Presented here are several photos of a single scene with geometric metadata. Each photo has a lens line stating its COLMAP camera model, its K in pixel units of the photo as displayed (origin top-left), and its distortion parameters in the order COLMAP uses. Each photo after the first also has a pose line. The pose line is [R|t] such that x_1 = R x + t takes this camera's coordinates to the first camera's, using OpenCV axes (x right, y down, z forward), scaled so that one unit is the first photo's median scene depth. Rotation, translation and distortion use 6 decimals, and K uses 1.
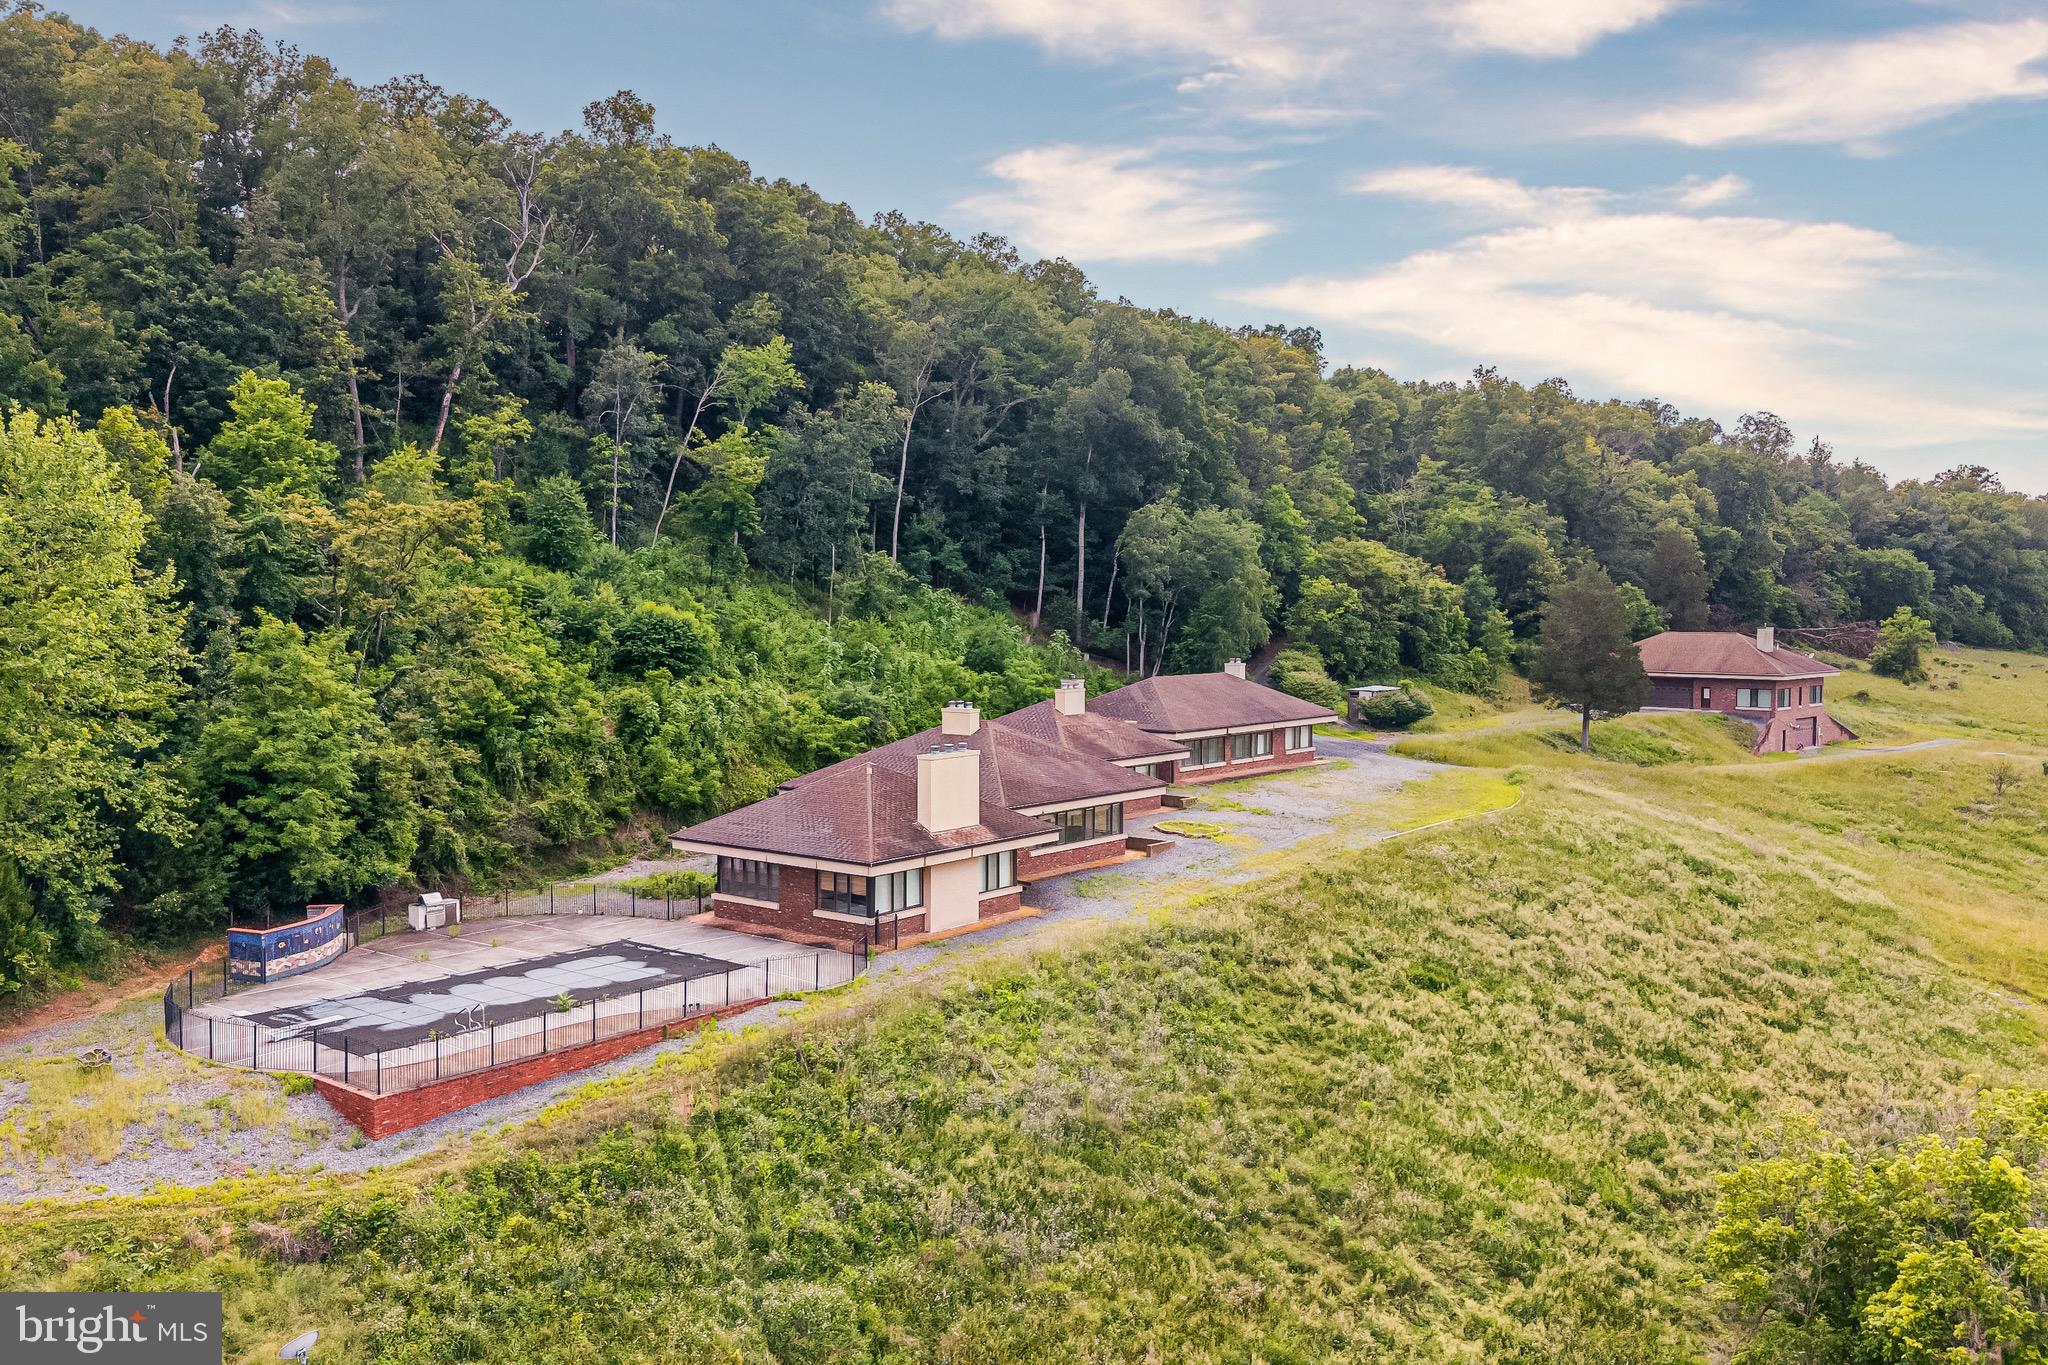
lens RADIAL K [[1525.5, 0, 1058.2], [0, 1525.5, 683.7], [0, 0, 1]] dist [0.005602, -0.098269]
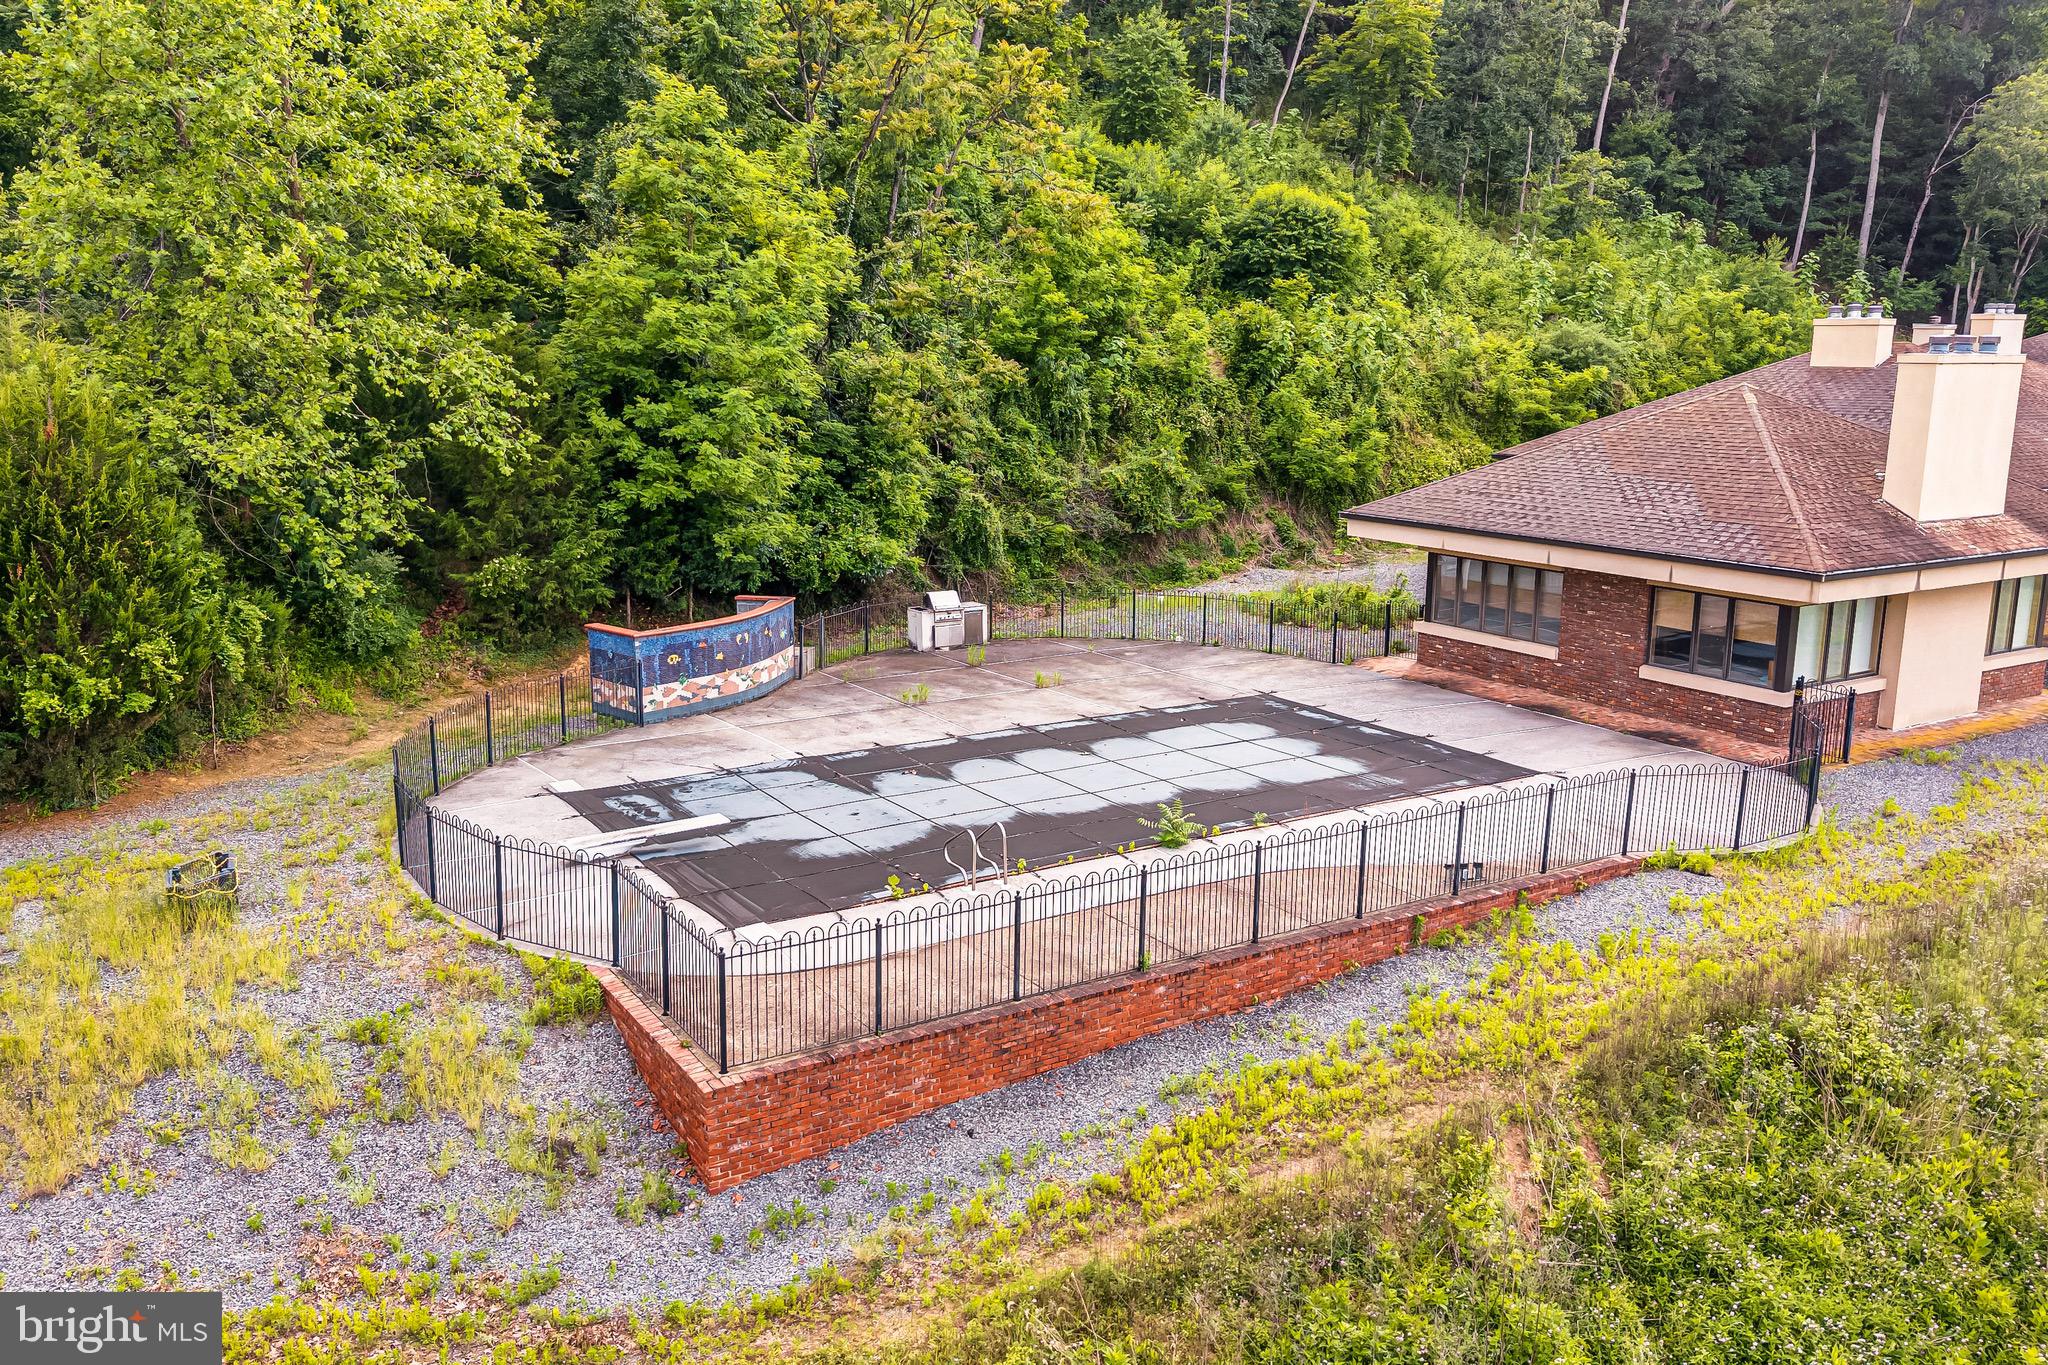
lens RADIAL K [[1644.2, 0, 1024.0], [0, 1644.2, 682.5], [0, 0, 1]] dist [0.196411, -0.622308]
pose [[0.930962, 0.078925, -0.356483, -0.139930], [-0.020414, 0.986081, 0.165006, 0.062020], [0.364544, -0.146337, 0.919616, 0.386831]]
